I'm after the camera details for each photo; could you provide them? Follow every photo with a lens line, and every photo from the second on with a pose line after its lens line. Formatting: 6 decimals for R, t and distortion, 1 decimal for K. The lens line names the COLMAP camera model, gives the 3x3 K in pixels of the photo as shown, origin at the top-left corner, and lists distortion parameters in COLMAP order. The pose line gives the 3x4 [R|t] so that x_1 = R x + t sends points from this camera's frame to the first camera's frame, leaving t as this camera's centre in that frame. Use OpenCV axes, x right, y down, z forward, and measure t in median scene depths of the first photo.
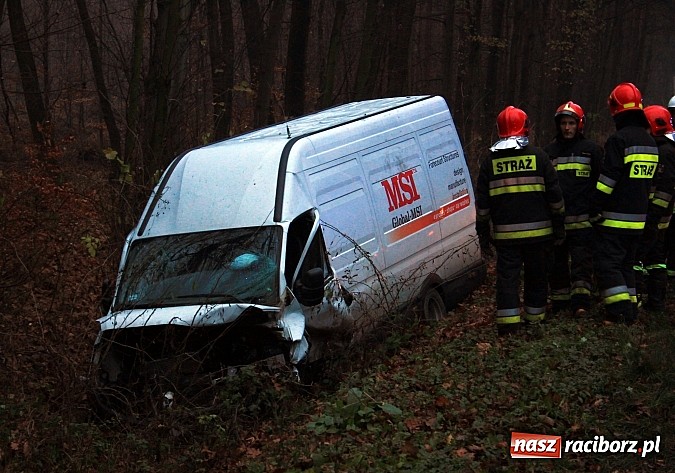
lens RADIAL K [[1442.8, 0, 387.7], [0, 1442.8, 239.2], [0, 0, 1]] dist [0.062604, 0.000000]
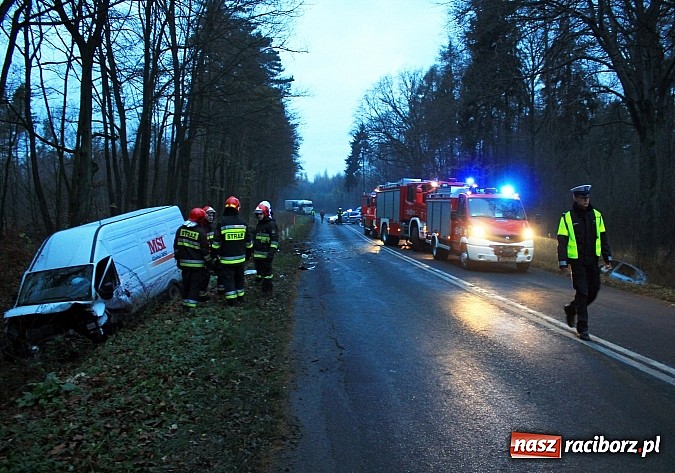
lens RADIAL K [[749.2, 0, 299.5], [0, 749.2, 248.9], [0, 0, 1]] dist [-0.085783, 0.000000]
pose [[0.963274, -0.038099, 0.265803, -0.072265], [0.047368, 0.998469, -0.028547, 0.014796], [-0.264309, 0.040089, 0.963605, -0.198094]]
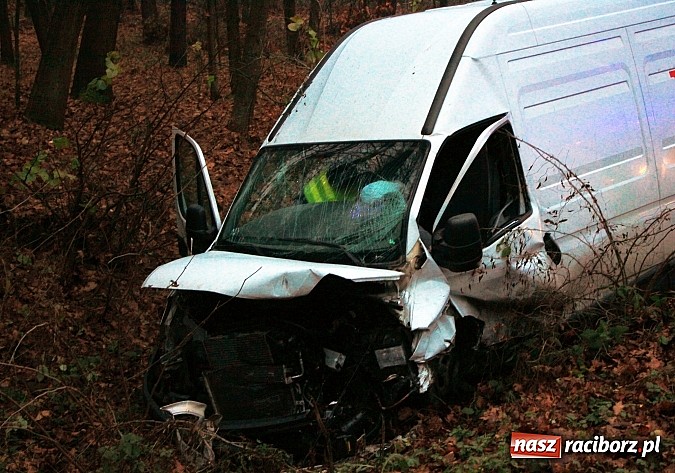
lens RADIAL K [[1338.0, 0, 338.0], [0, 1338.0, 235.9], [0, 0, 1]] dist [0.043221, 0.000000]
pose [[0.926892, 0.075143, -0.367728, 0.113463], [-0.038714, 0.993669, 0.105469, -0.029544], [0.373325, -0.083522, 0.923933, 0.442537]]
